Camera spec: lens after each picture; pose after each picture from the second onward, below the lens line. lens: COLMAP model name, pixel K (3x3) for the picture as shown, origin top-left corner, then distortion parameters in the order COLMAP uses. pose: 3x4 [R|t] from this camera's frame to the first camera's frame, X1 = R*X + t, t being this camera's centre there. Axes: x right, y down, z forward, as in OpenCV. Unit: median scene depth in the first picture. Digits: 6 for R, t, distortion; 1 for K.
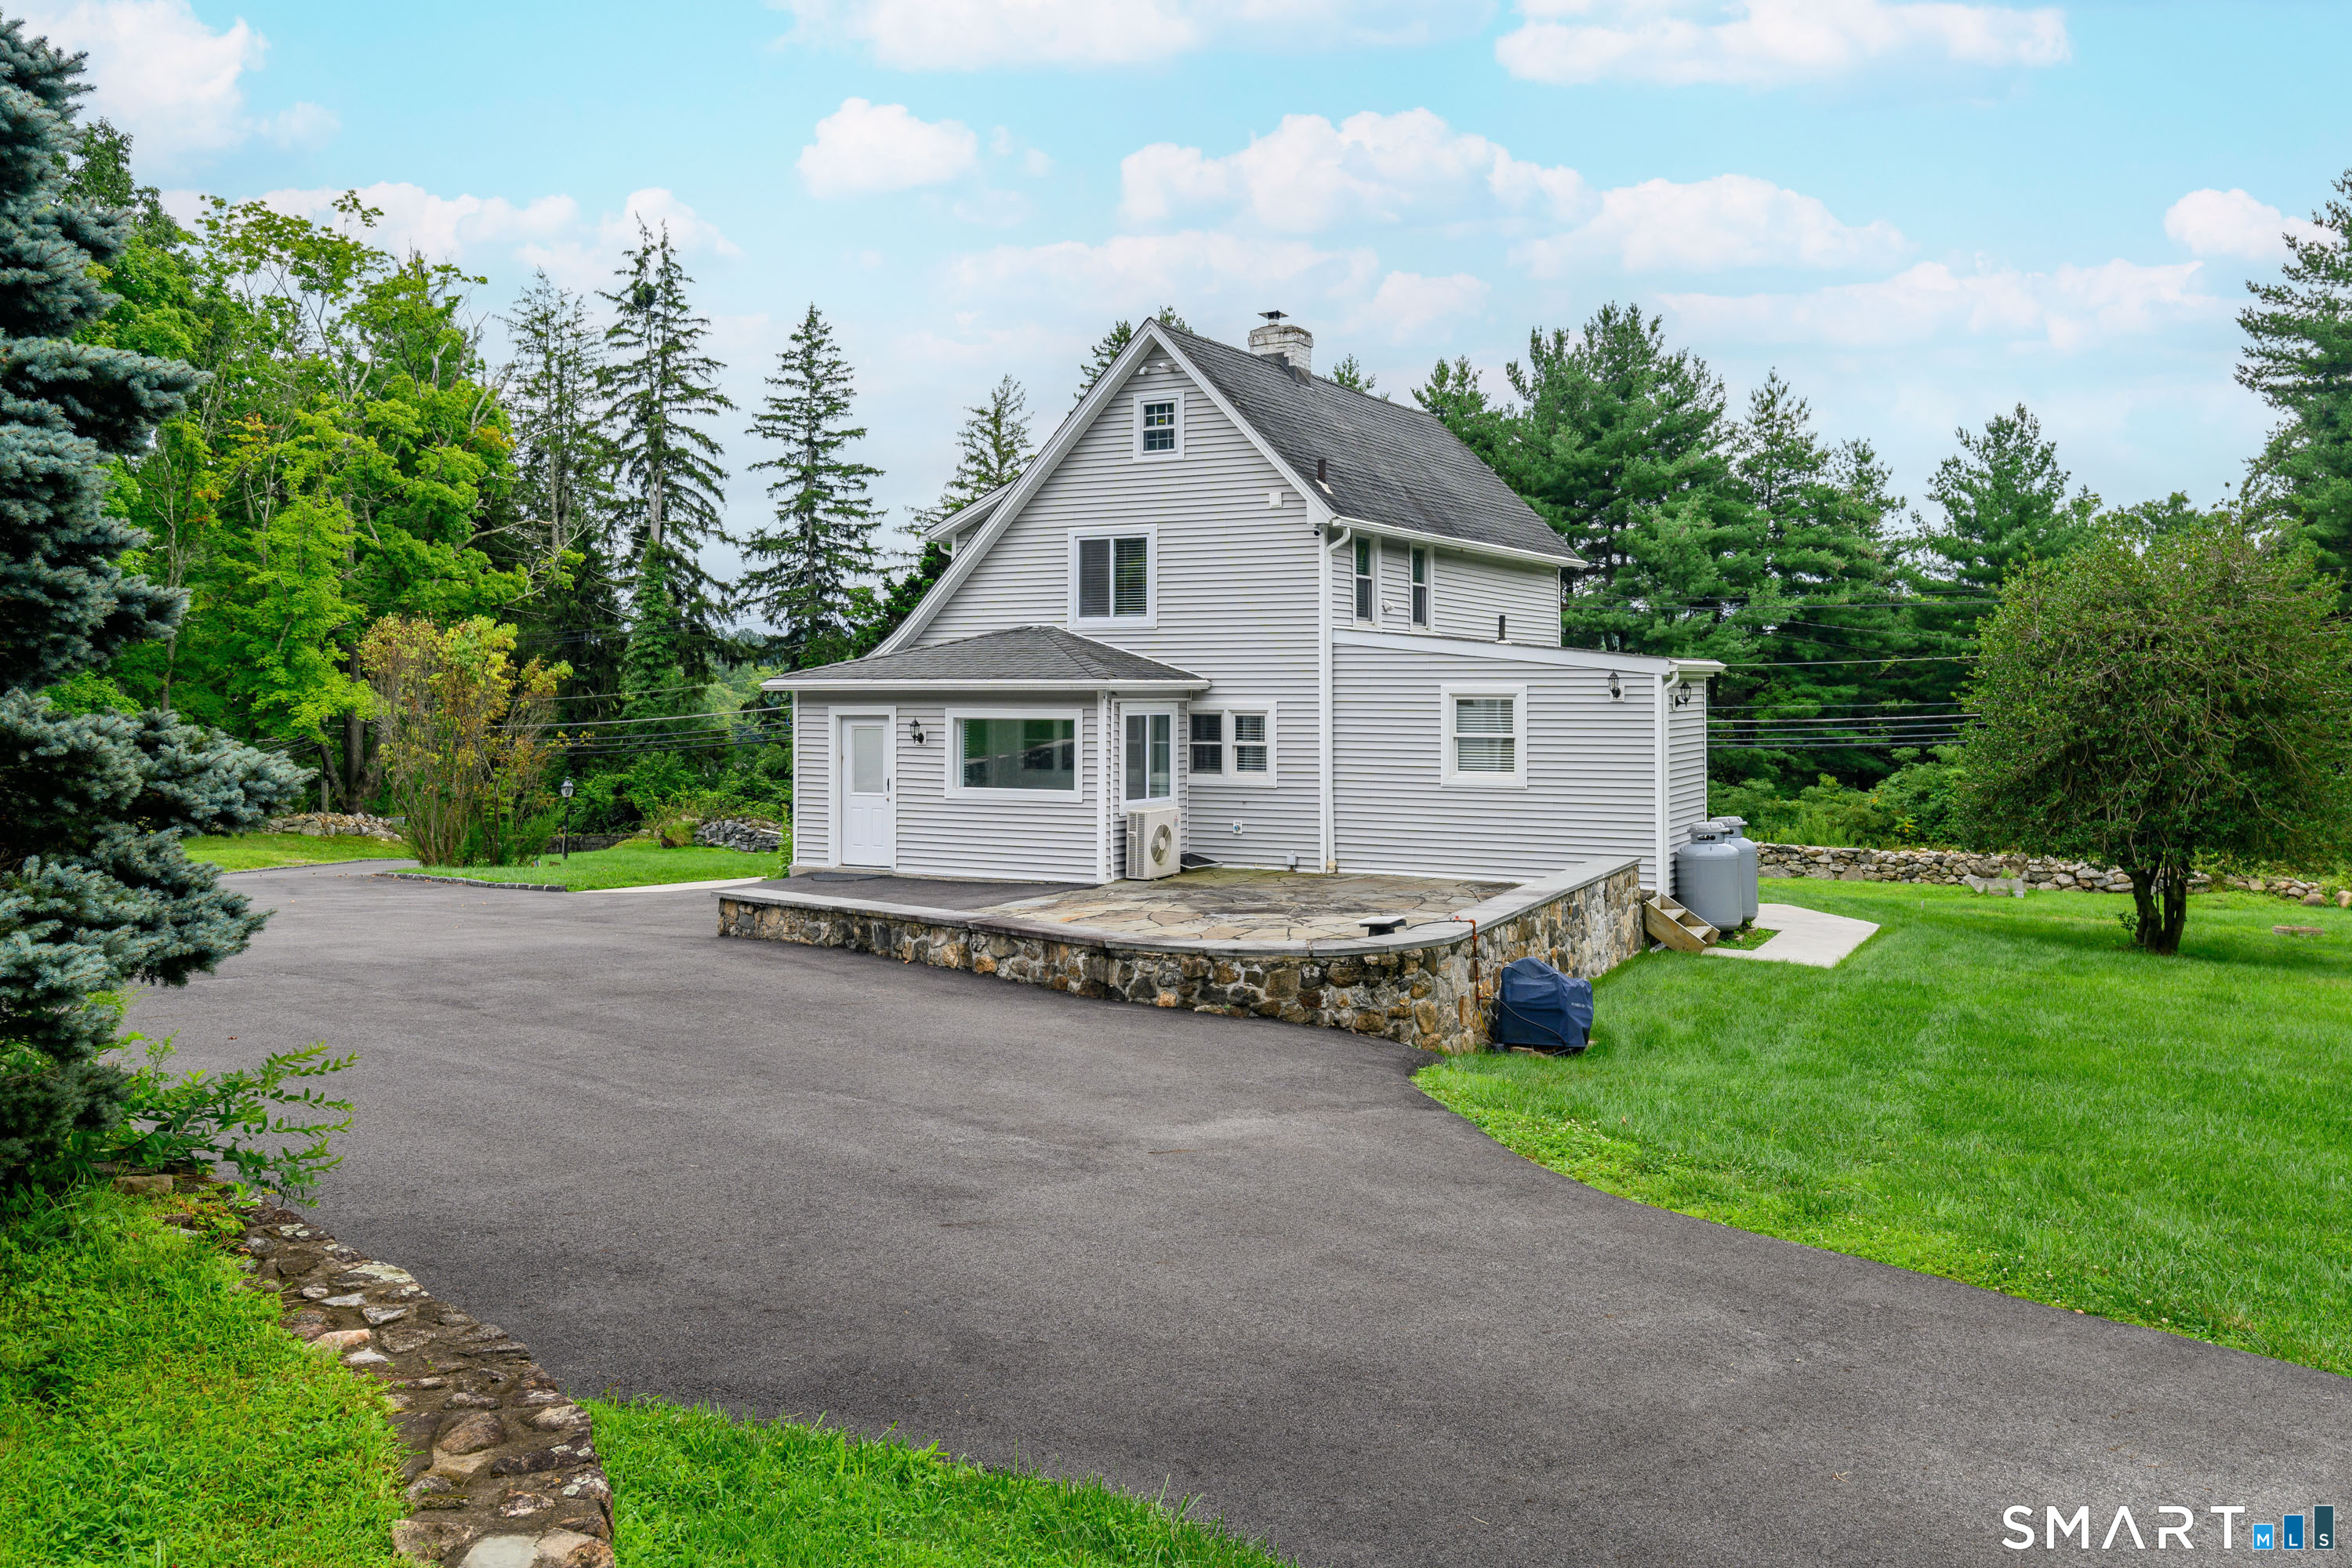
lens RADIAL K [[1855.4, 0, 1197.9], [0, 1855.4, 659.5], [0, 0, 1]] dist [-0.015529, 0.006782]
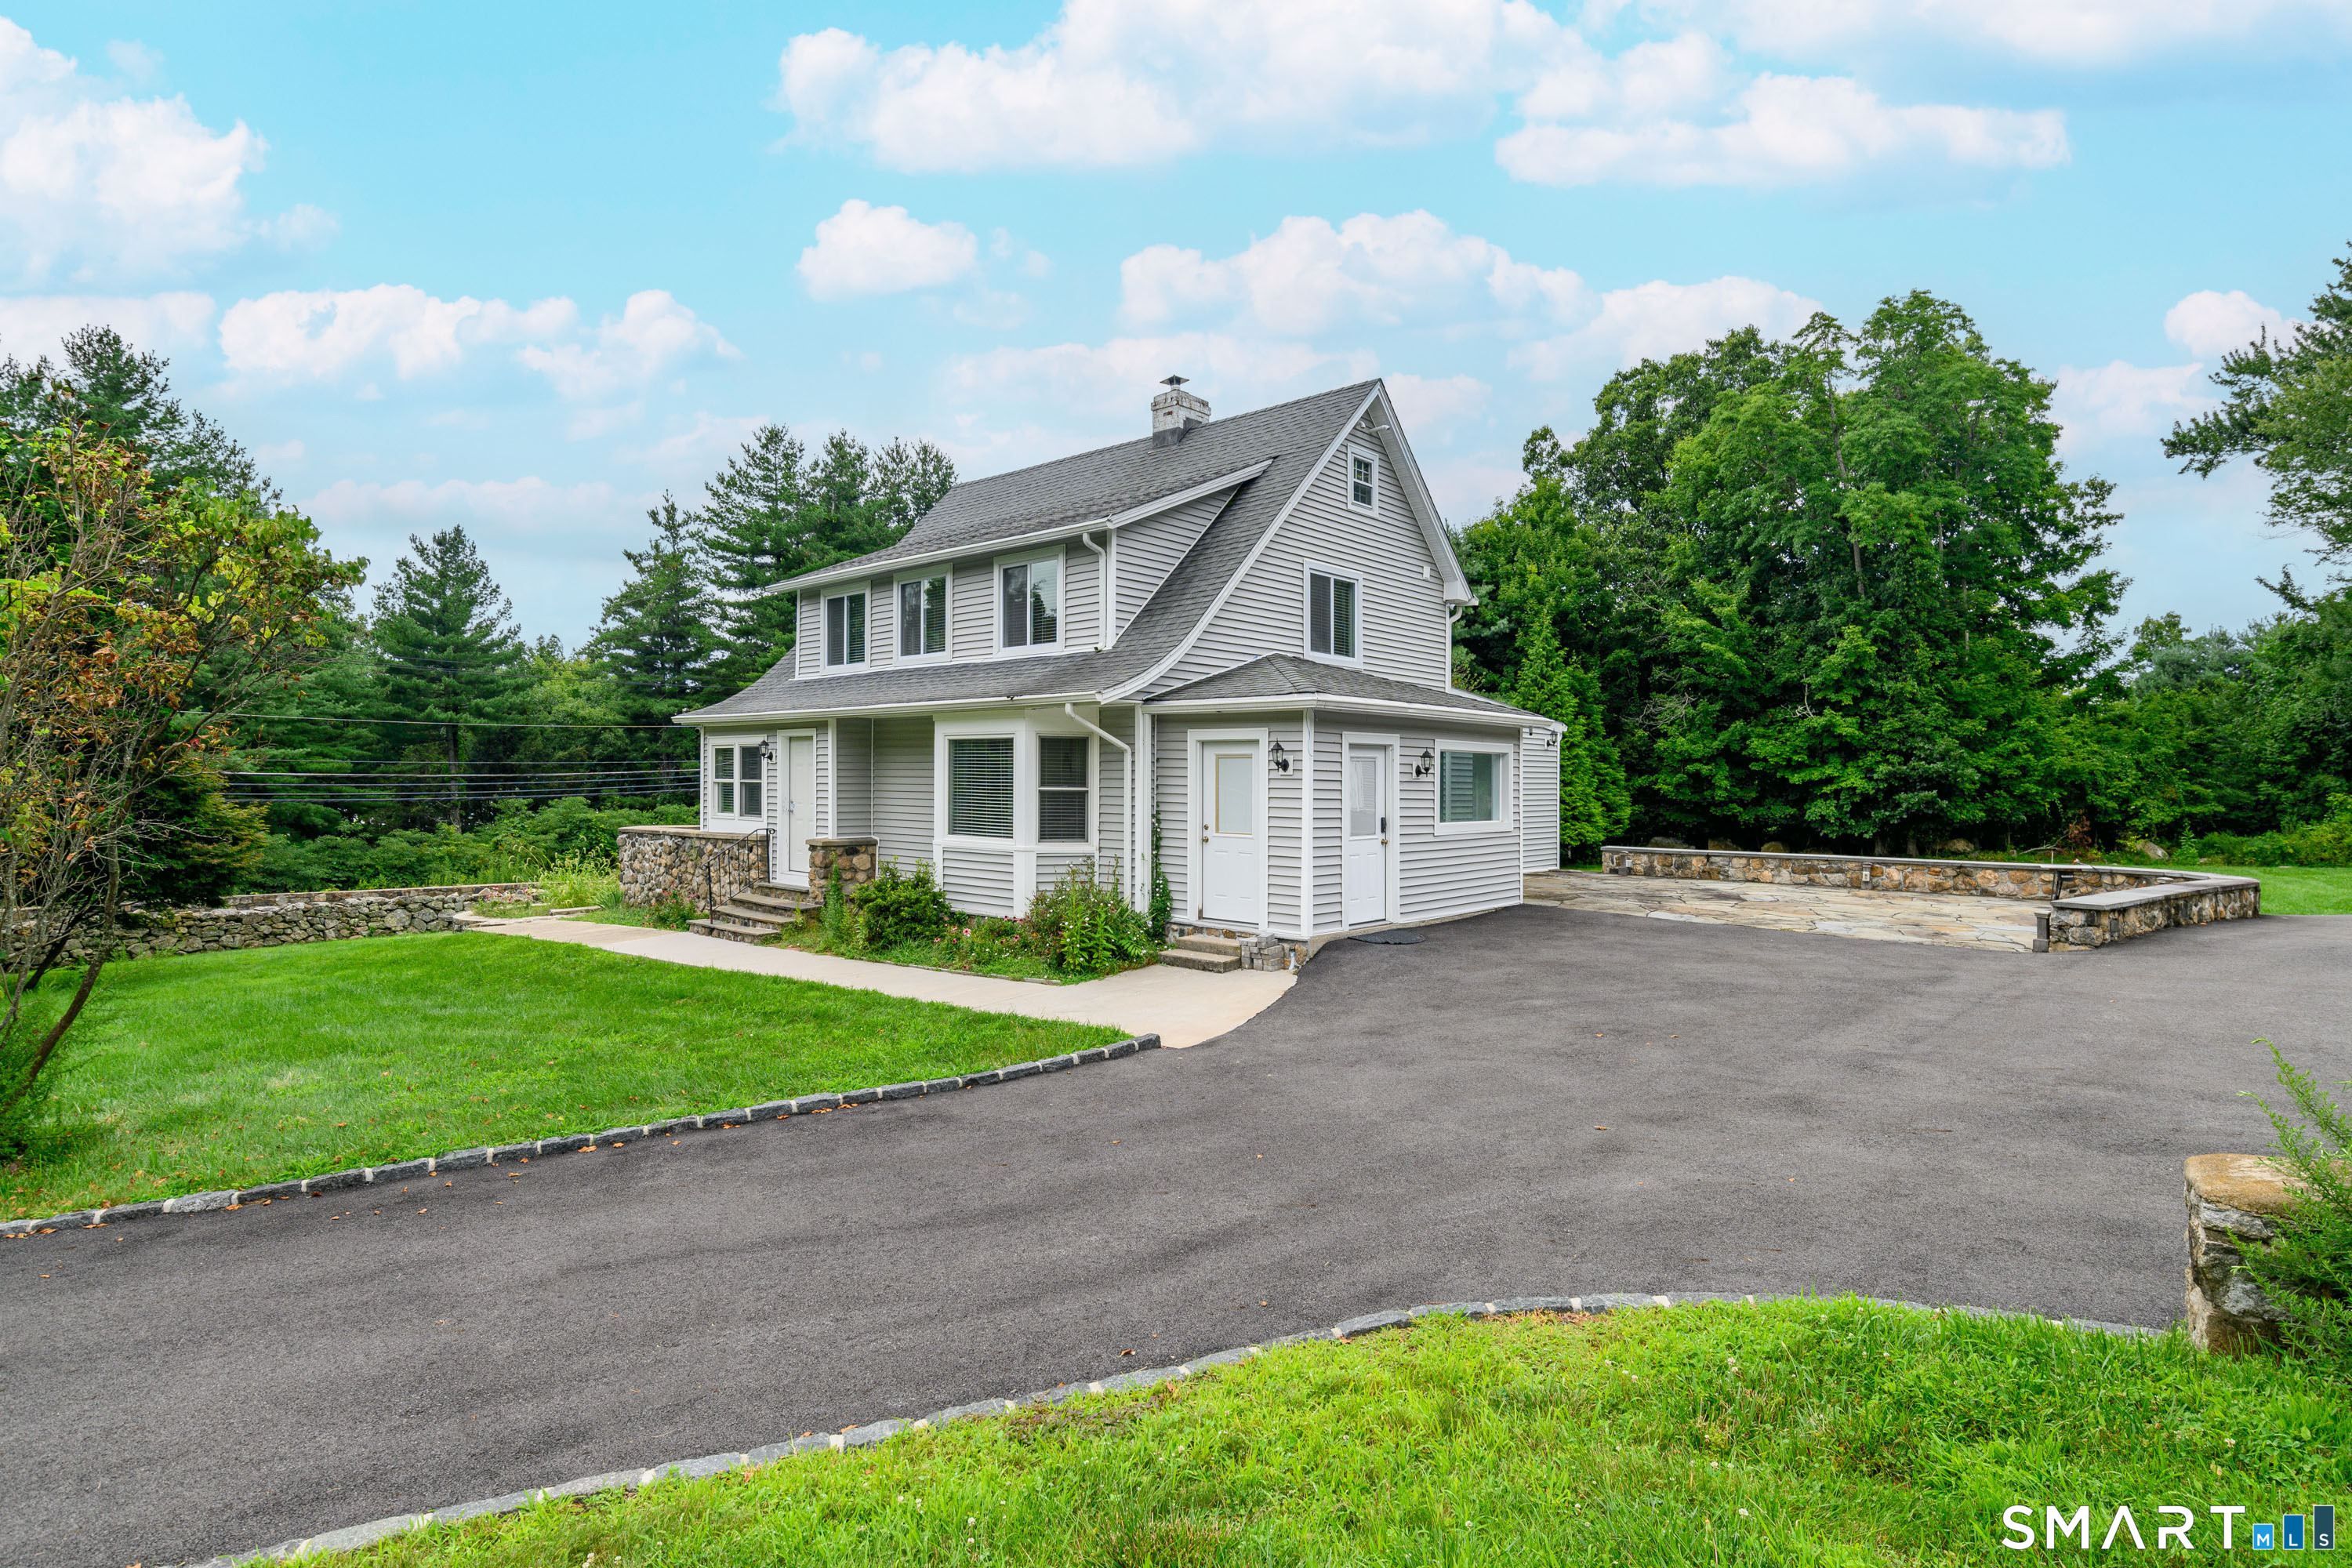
lens RADIAL K [[1193.6, 0, 1234.4], [0, 1193.6, 765.6], [0, 0, 1]] dist [-0.002313, 0.000934]
pose [[0.207858, 0.010327, 0.978105, -0.718839], [-0.026507, 0.999637, -0.004921, 0.043949], [-0.977800, -0.024904, 0.208056, 0.942534]]
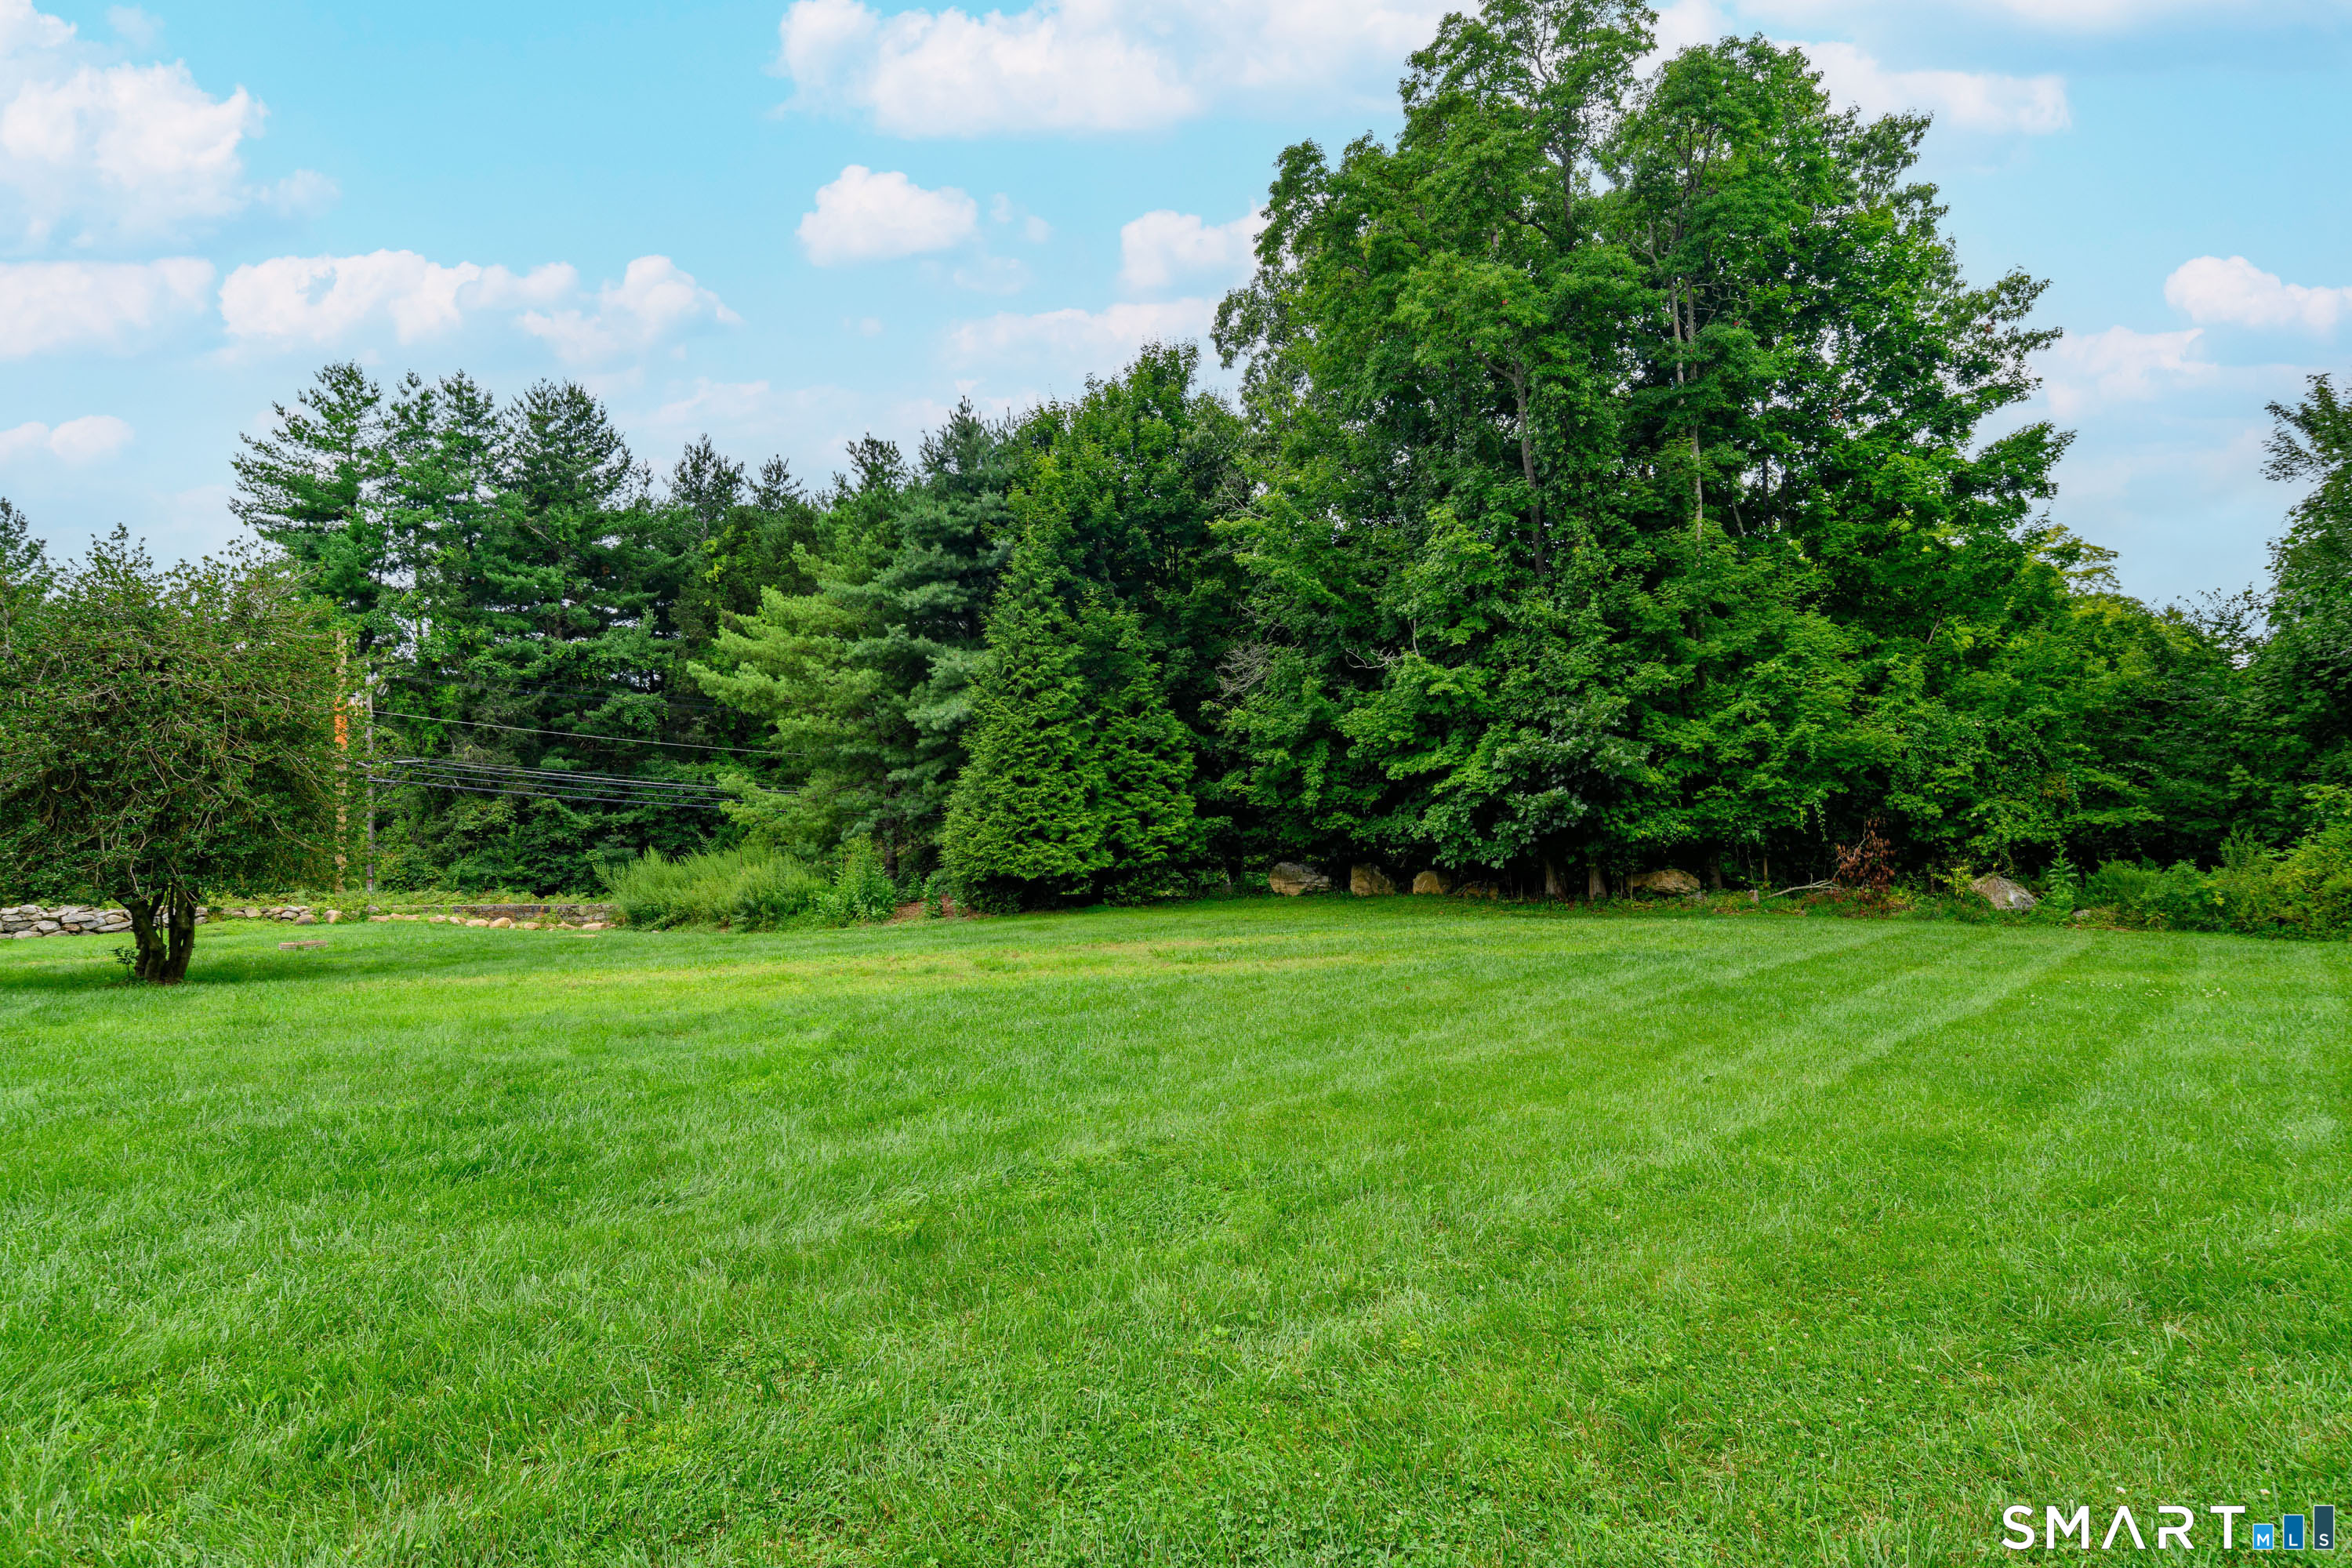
lens RADIAL K [[1193.6, 0, 1194.0], [0, 1193.6, 780.5], [0, 0, 1]] dist [-0.002313, 0.000934]
pose [[0.361653, 0.001789, 0.932311, 0.127287], [-0.015865, 0.999865, 0.004236, 0.039678], [-0.932178, -0.016323, 0.361633, 0.262554]]
